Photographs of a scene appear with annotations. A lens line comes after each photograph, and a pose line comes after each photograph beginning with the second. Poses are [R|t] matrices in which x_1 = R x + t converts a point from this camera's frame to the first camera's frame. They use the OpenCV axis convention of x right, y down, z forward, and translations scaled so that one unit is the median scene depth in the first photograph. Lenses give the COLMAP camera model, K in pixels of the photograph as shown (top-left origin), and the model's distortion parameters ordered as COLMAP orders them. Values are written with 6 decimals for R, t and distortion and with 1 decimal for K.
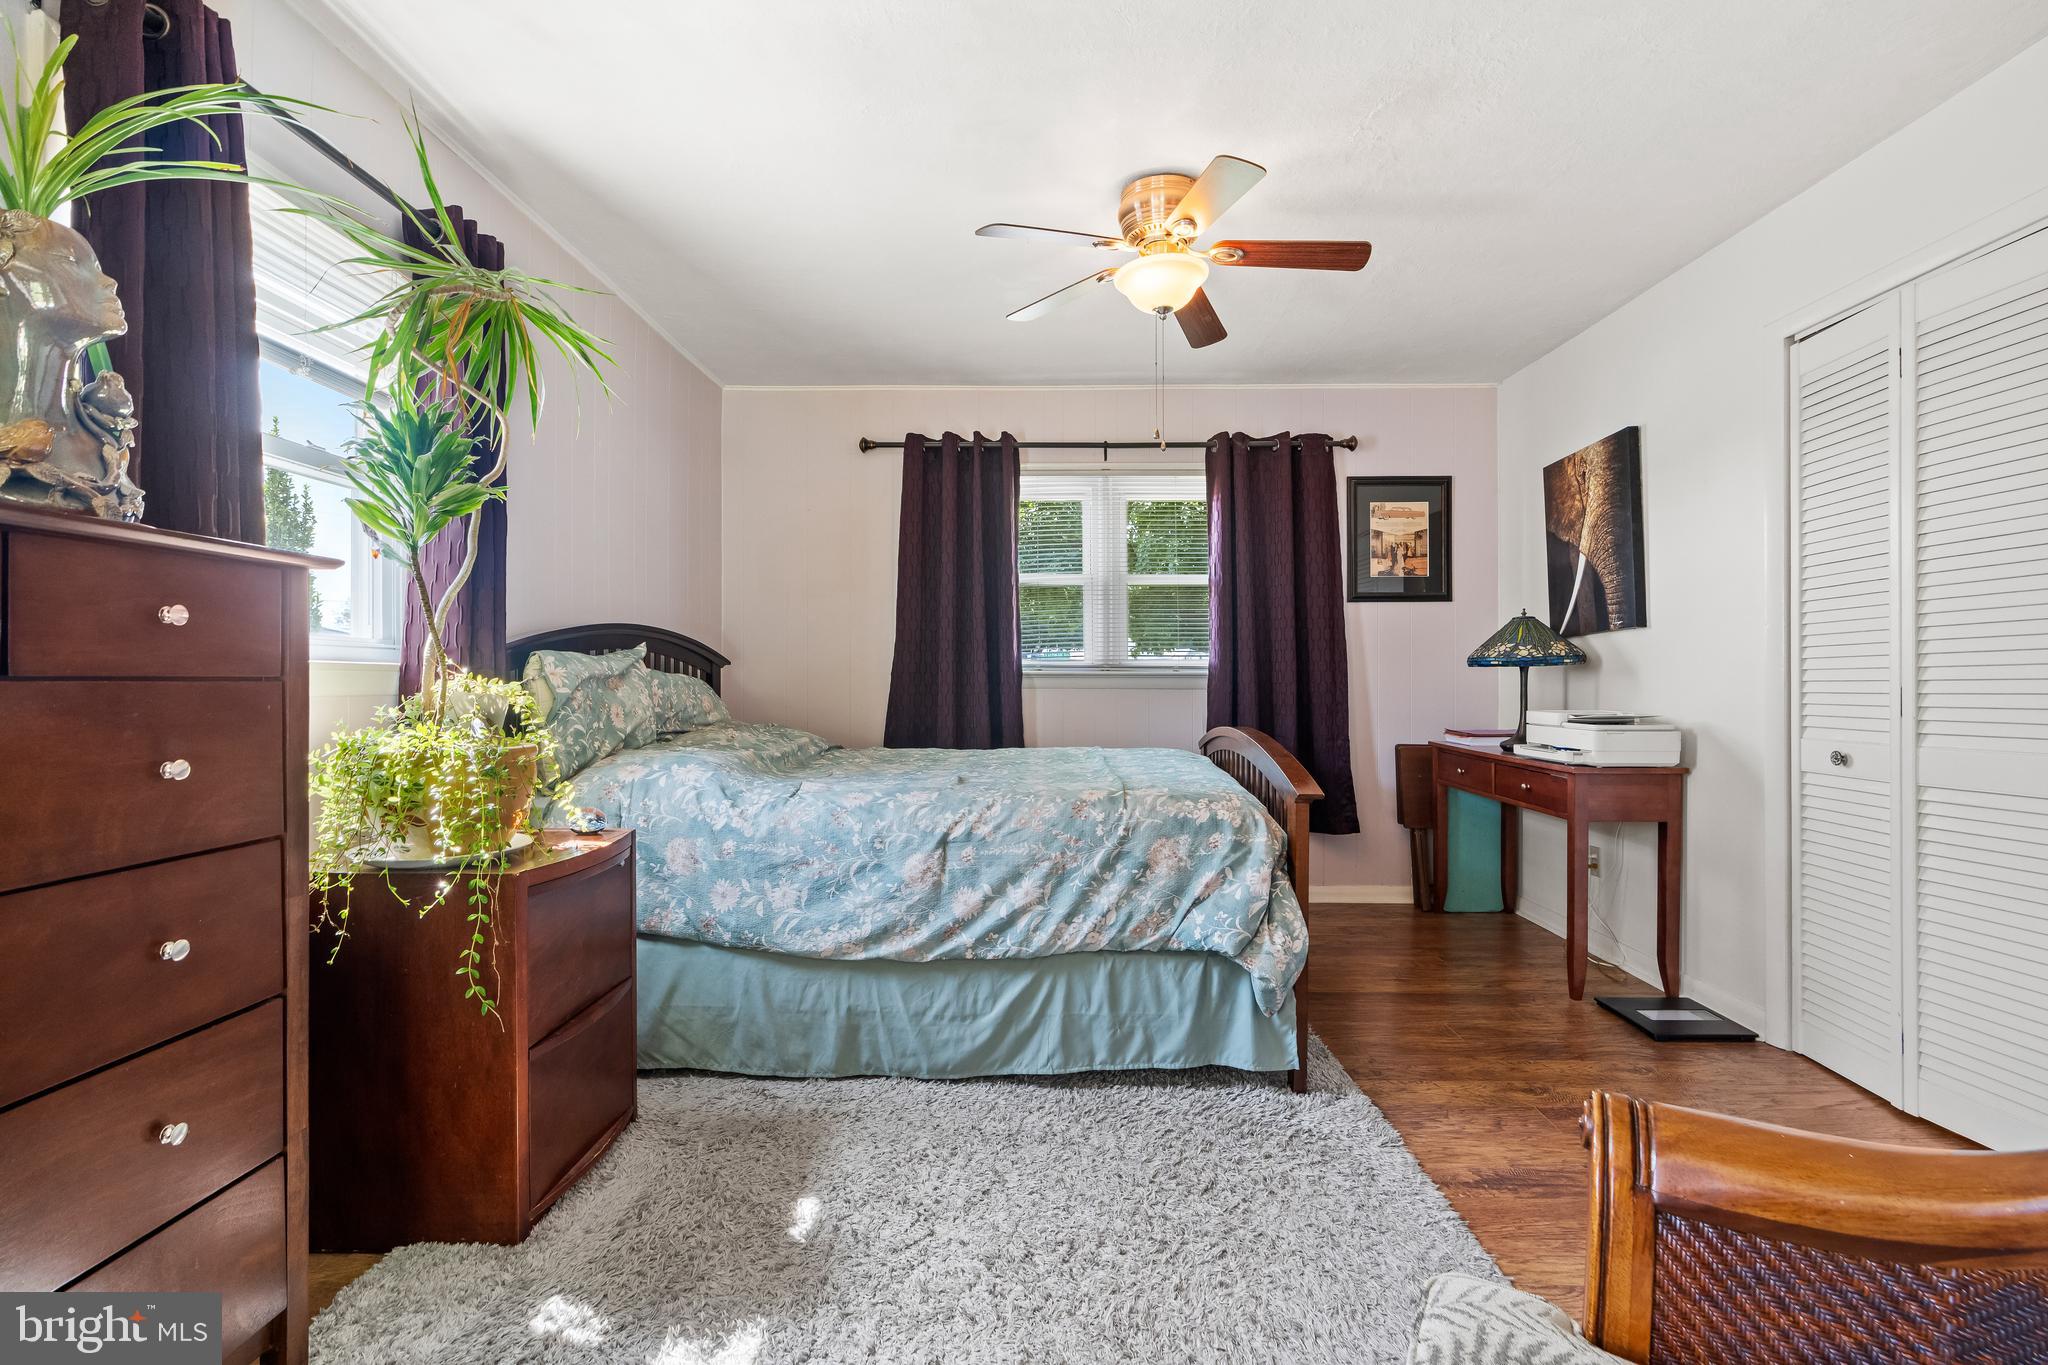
lens RADIAL K [[921.0, 0, 1025.3], [0, 921.0, 688.8], [0, 0, 1]] dist [-0.006233, 0.001345]
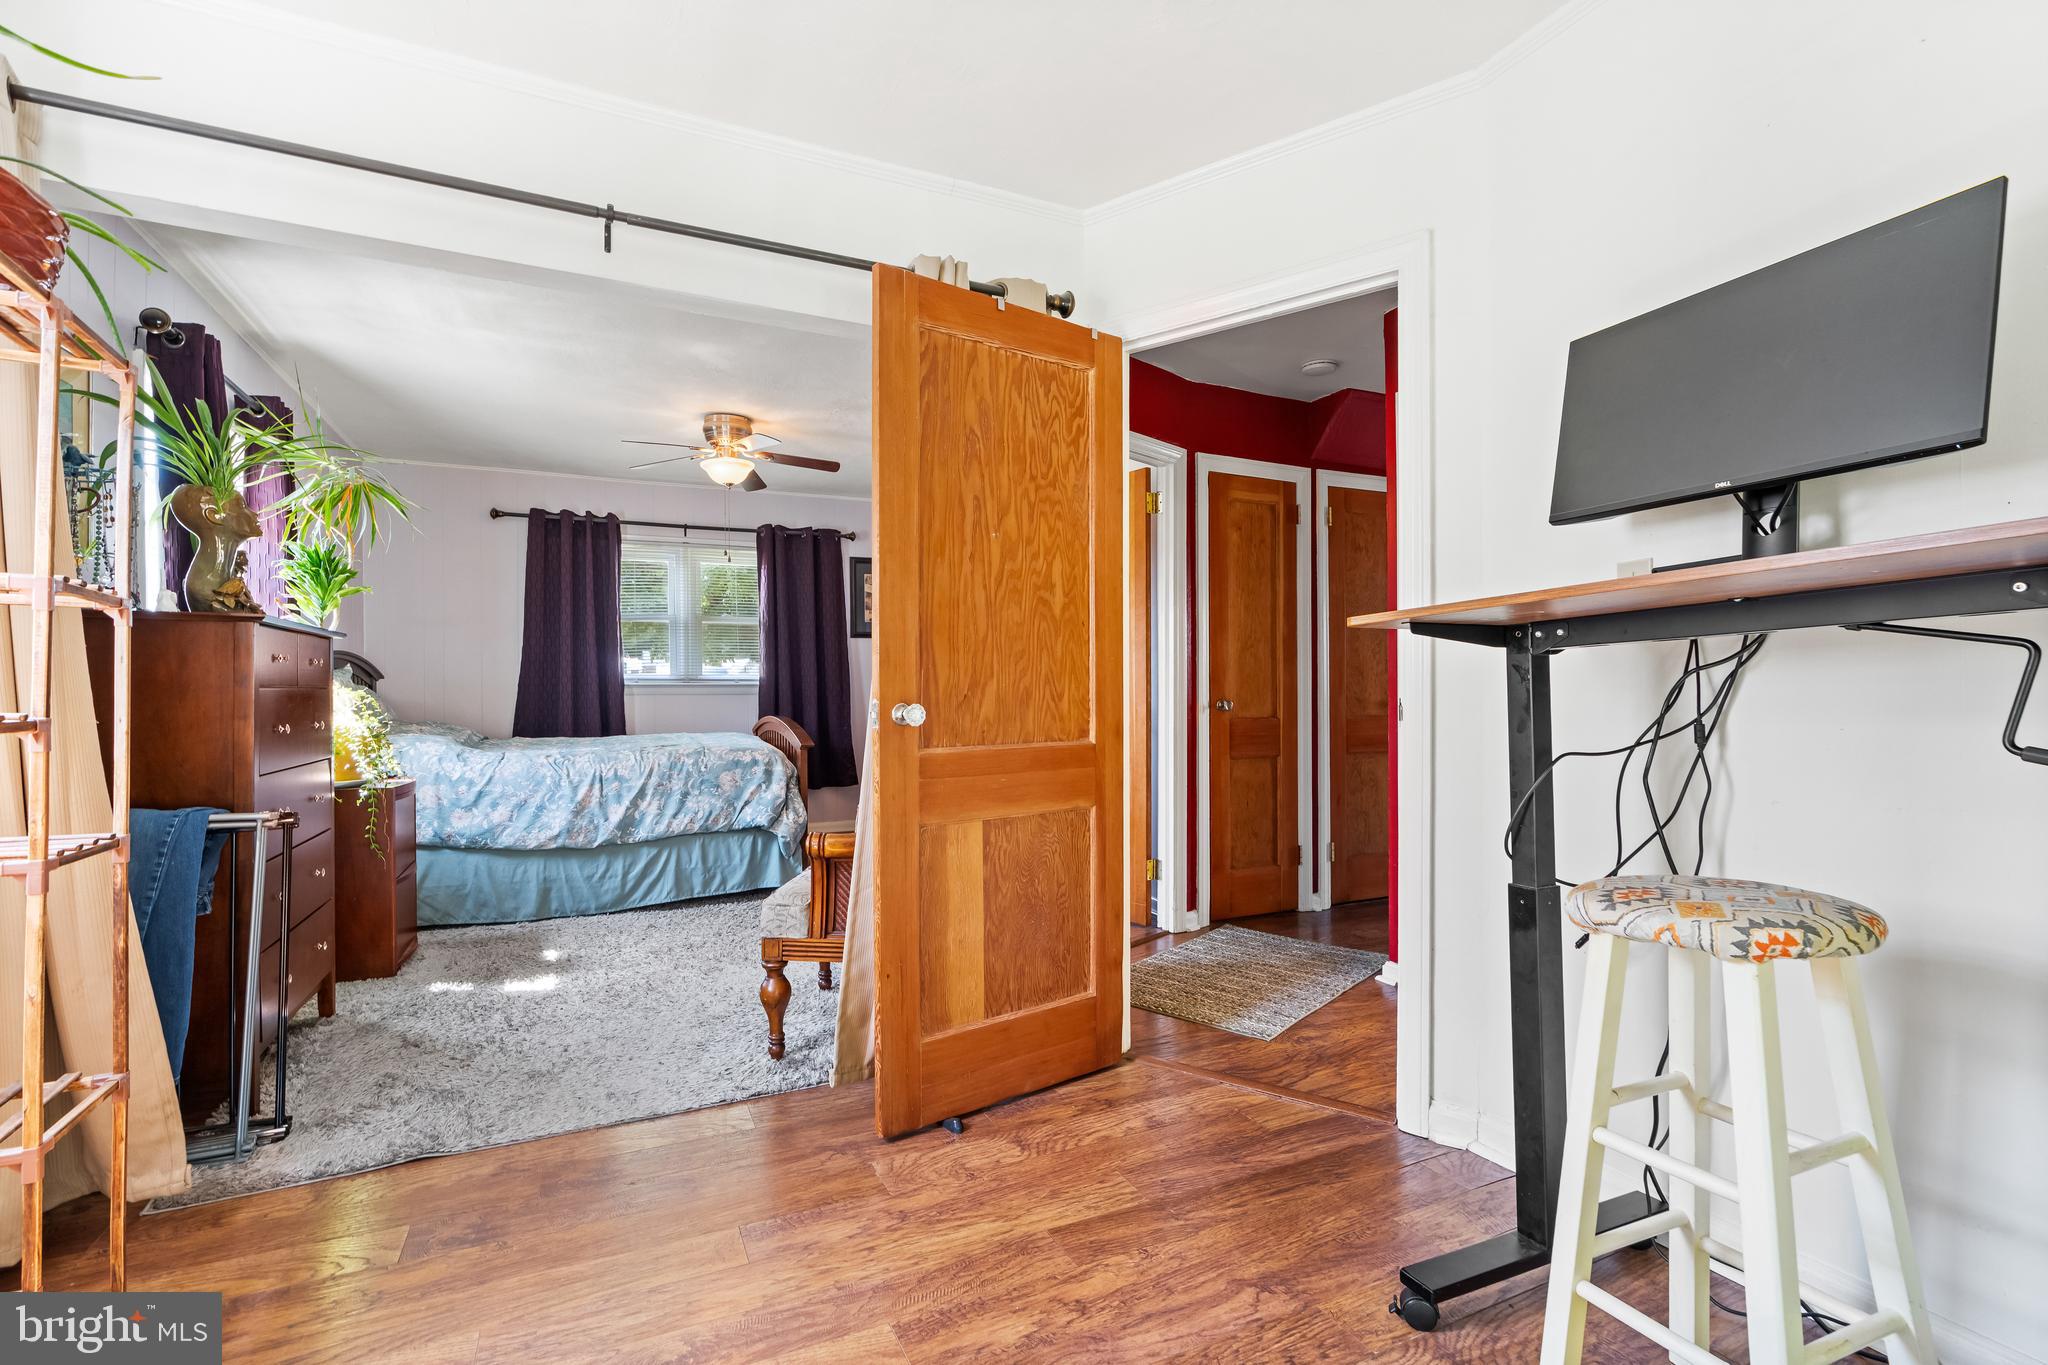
lens RADIAL K [[921.0, 0, 1025.3], [0, 921.0, 688.8], [0, 0, 1]] dist [-0.006233, 0.001345]
pose [[0.892396, -0.003937, 0.451235, -0.162476], [0.007939, 0.999944, -0.006976, 0.008902], [-0.451183, 0.009808, 0.892378, -0.957323]]
